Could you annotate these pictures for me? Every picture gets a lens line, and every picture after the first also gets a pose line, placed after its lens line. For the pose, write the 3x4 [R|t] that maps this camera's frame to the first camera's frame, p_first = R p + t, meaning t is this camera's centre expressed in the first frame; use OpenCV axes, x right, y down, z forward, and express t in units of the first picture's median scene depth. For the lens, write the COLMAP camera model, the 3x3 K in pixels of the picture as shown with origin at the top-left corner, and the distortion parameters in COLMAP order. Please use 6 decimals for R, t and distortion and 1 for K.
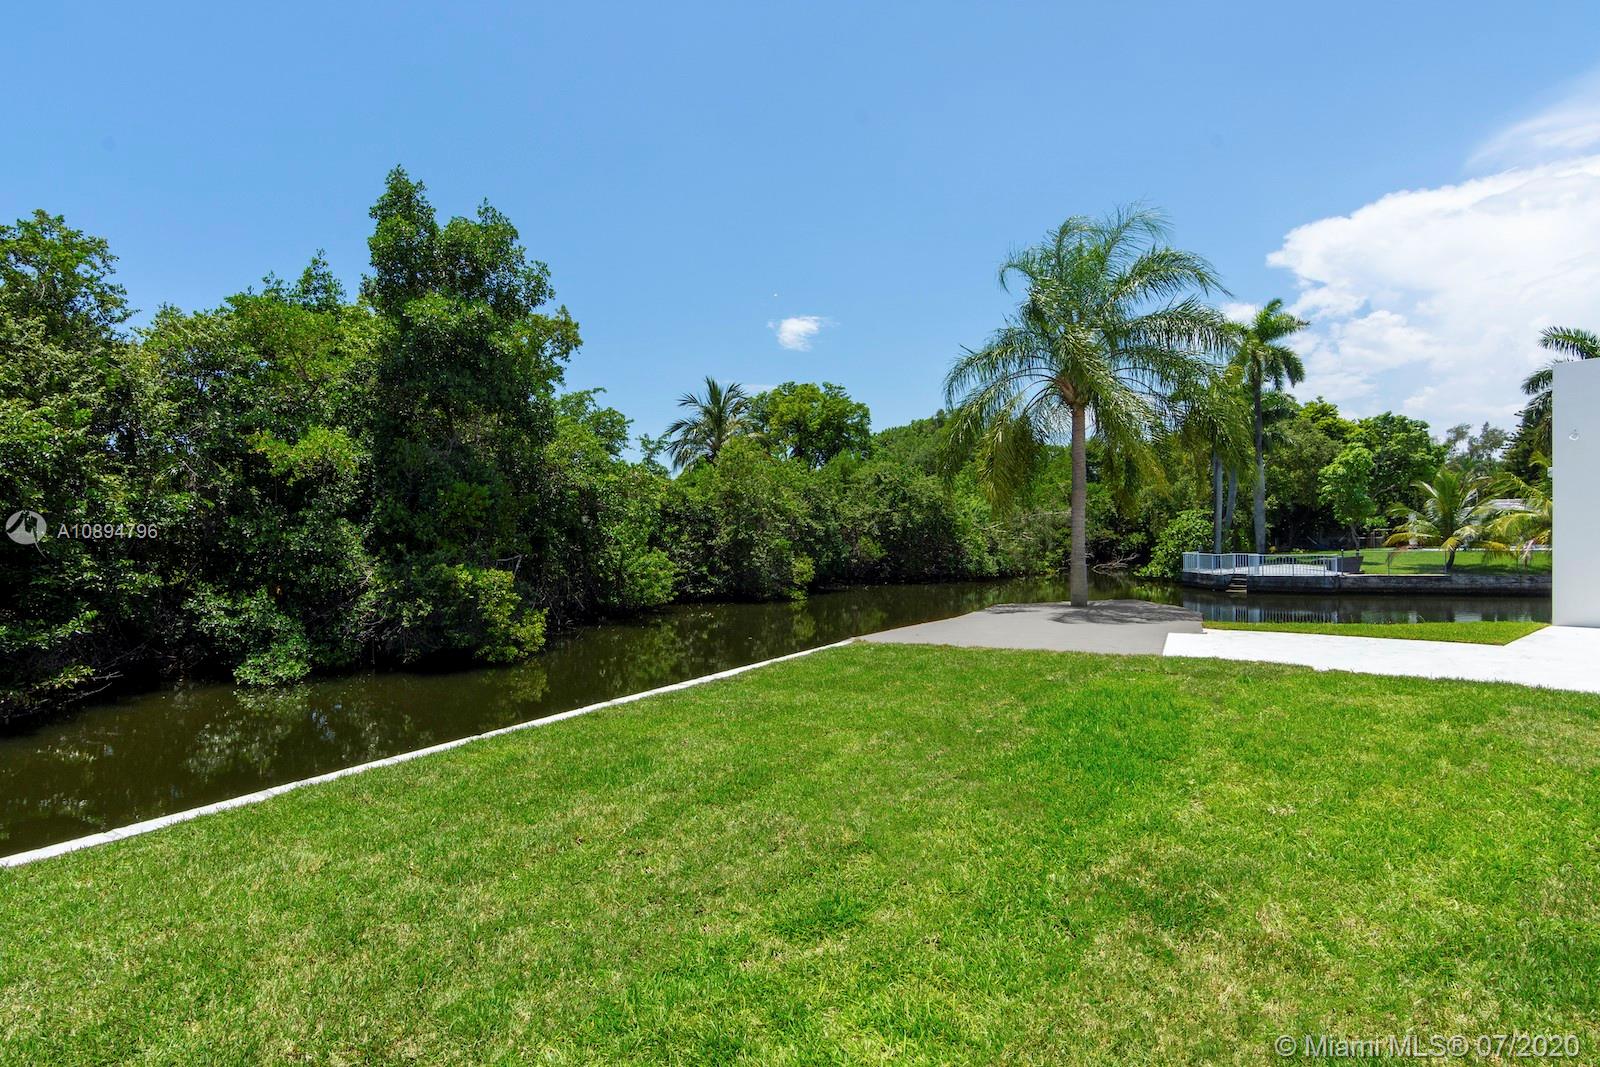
lens RADIAL K [[776.0, 0, 803.9], [0, 776.0, 544.3], [0, 0, 1]] dist [0.006530, 0.002711]
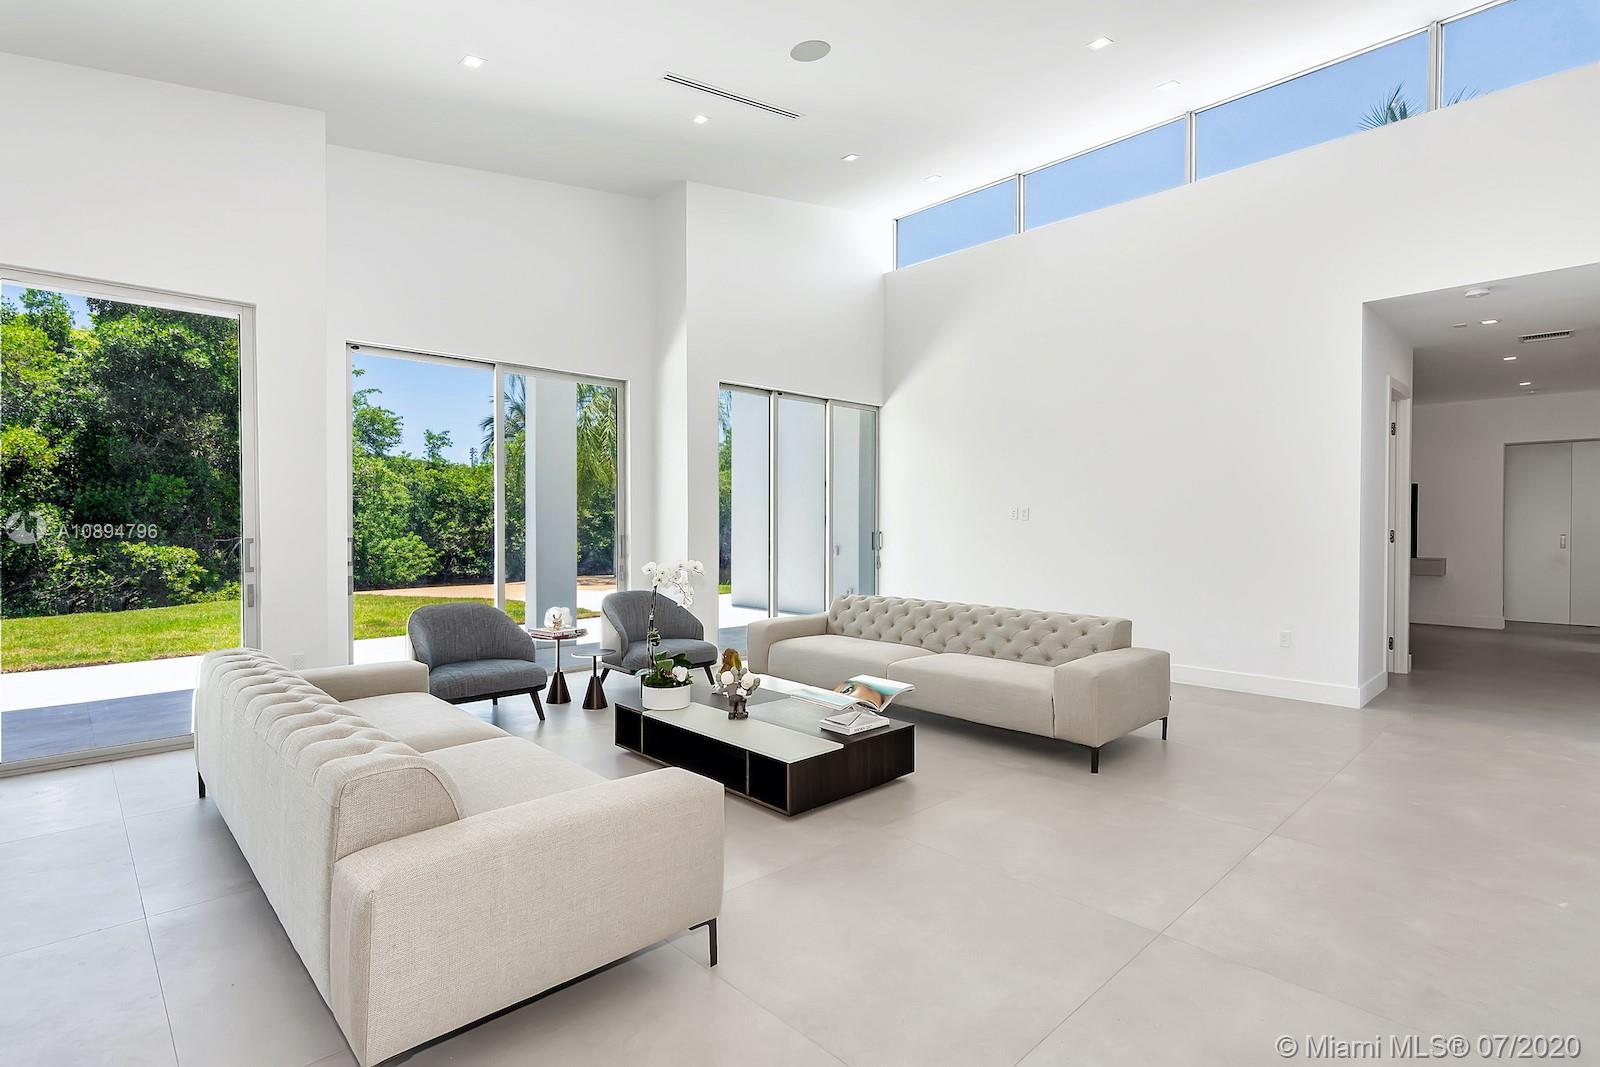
lens RADIAL K [[776.0, 0, 801.3], [0, 776.0, 534.6], [0, 0, 1]] dist [0.006530, 0.002711]
pose [[0.995577, 0.007594, 0.093642, 0.345188], [-0.007602, 0.999971, -0.000278, 0.004678], [-0.093641, -0.000435, 0.995606, -0.229811]]
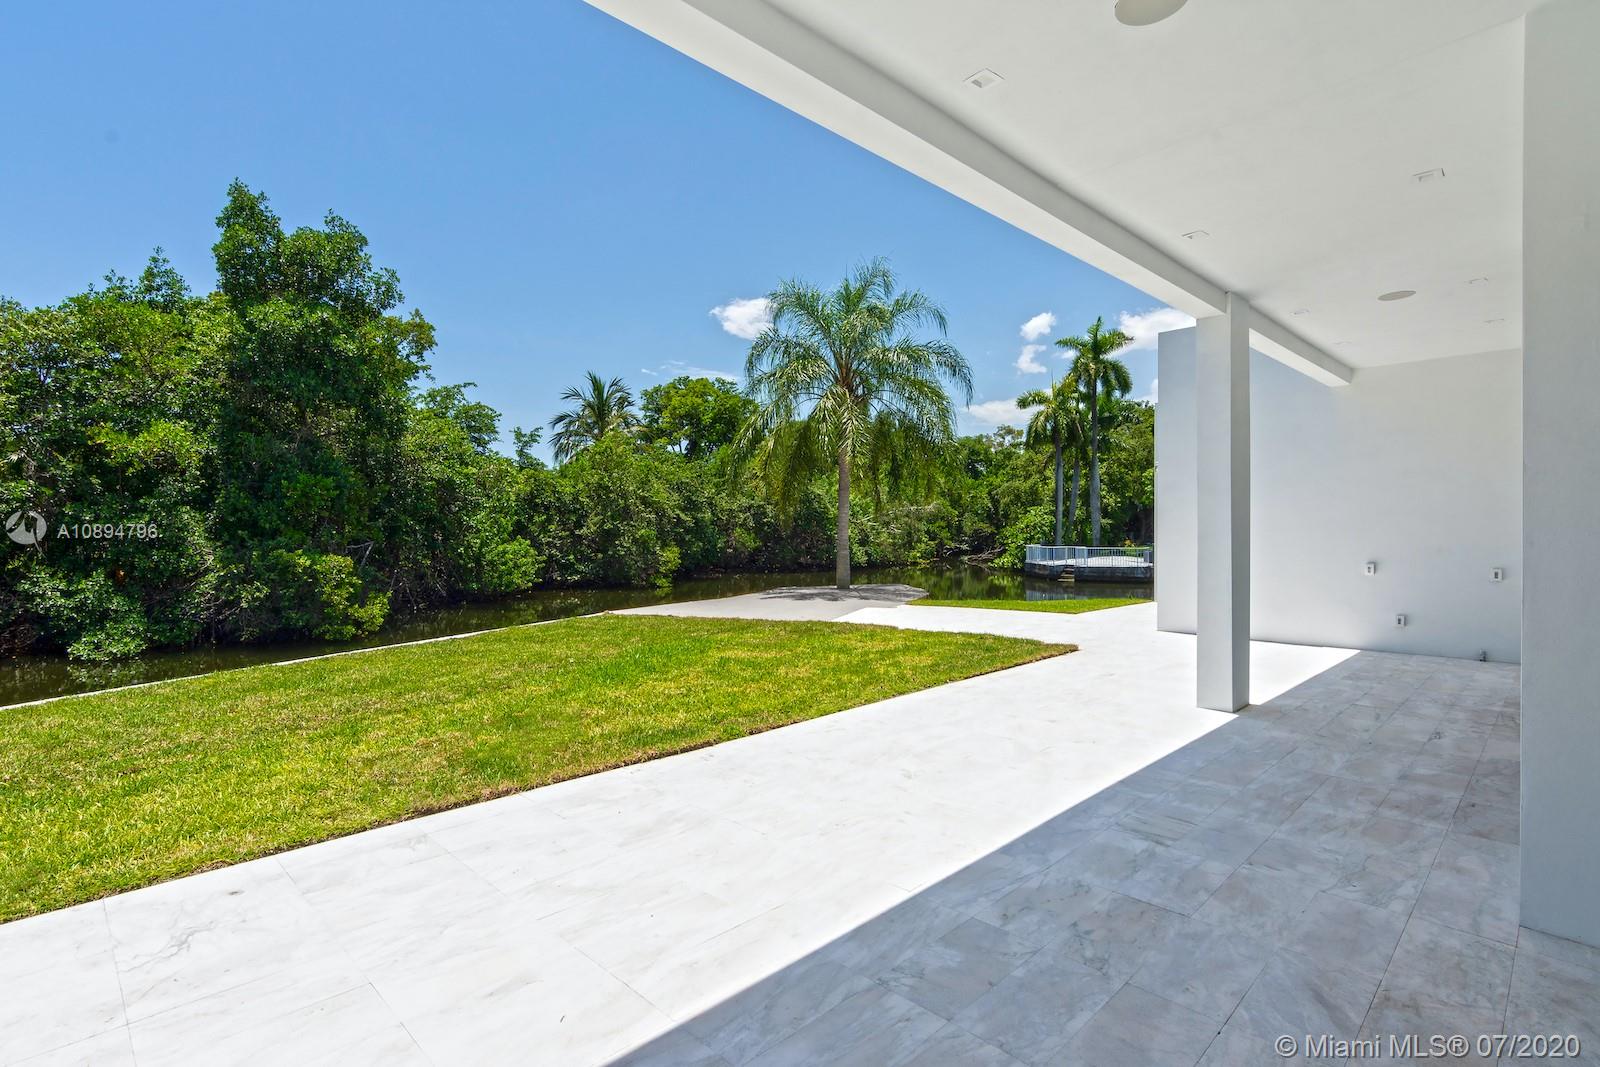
lens RADIAL K [[776.0, 0, 790.4], [0, 776.0, 537.0], [0, 0, 1]] dist [0.006530, 0.002711]
pose [[0.996246, 0.008293, 0.086170, 0.108974], [-0.008529, 0.999961, 0.002372, -0.000917], [-0.086147, -0.003098, 0.996278, -0.105336]]
